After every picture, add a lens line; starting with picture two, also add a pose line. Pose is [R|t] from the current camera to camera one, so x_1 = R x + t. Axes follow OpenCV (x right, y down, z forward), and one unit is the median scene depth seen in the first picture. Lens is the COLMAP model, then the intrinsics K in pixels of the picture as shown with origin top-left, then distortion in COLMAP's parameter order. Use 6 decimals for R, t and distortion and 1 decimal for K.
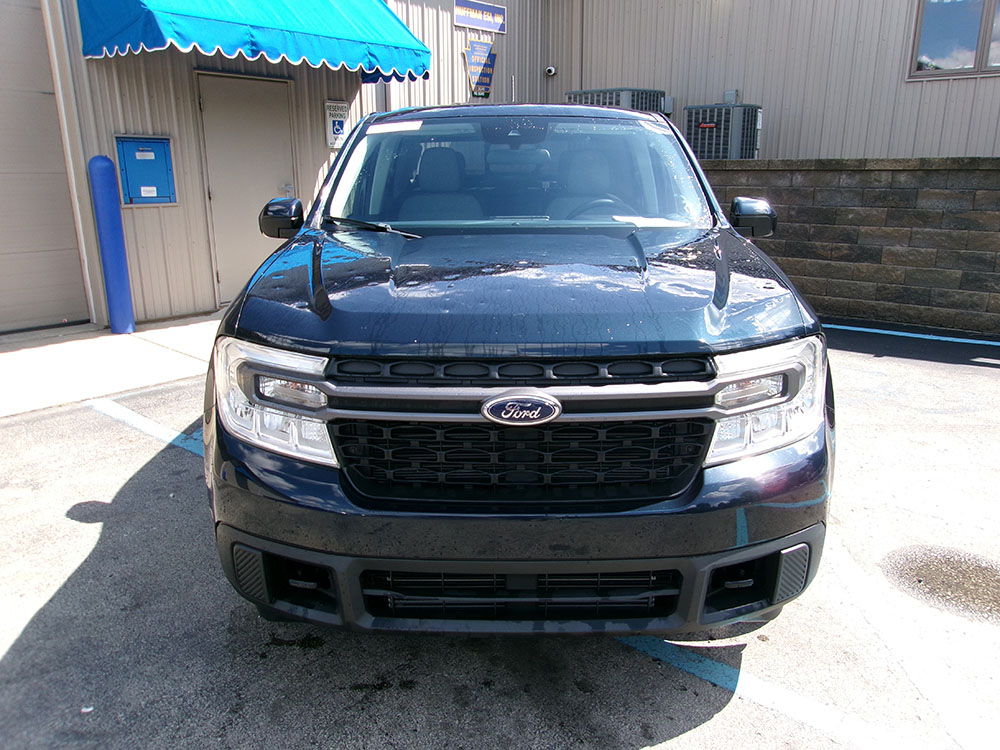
lens RADIAL K [[788.6, 0, 500.7], [0, 788.6, 393.6], [0, 0, 1]] dist [0.002121, 0.034768]
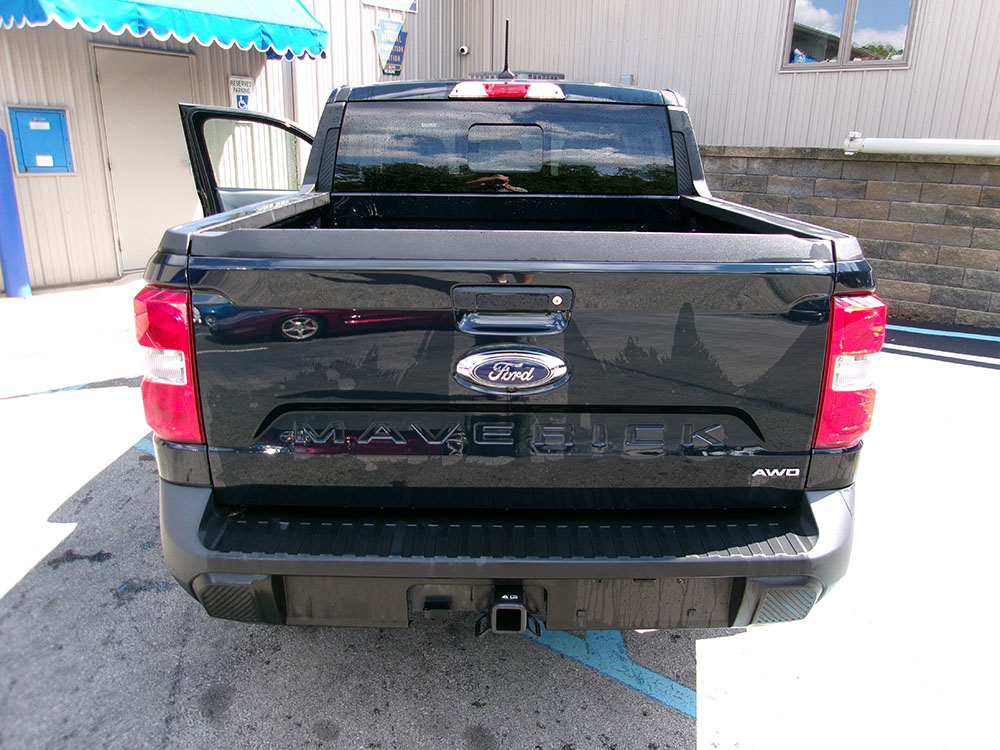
lens RADIAL K [[788.6, 0, 500.7], [0, 788.6, 393.6], [0, 0, 1]] dist [0.002121, 0.034768]
pose [[0.999212, 0.010272, 0.038341, 0.115641], [-0.011522, 0.999405, 0.032522, 0.009234], [-0.037984, -0.032939, 0.998735, -0.074191]]
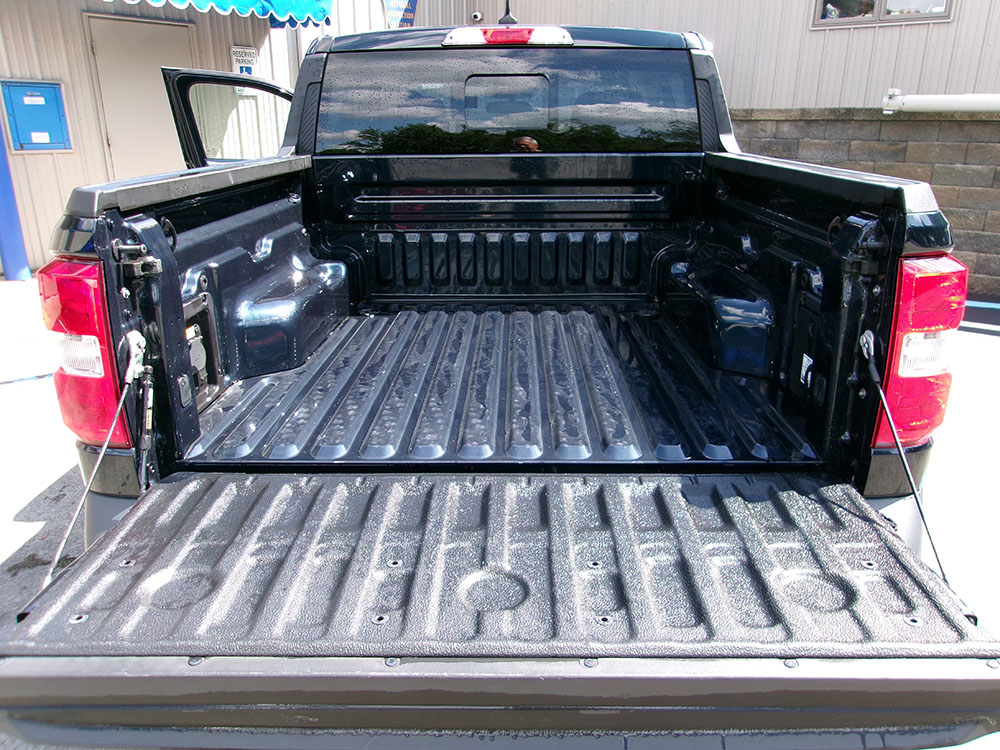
lens RADIAL K [[788.6, 0, 500.7], [0, 788.6, 393.6], [0, 0, 1]] dist [0.002121, 0.034768]
pose [[0.999956, 0.000380, 0.009340, 0.127124], [-0.000936, 0.998219, 0.059646, 0.007667], [-0.009301, -0.059652, 0.998176, -0.029401]]
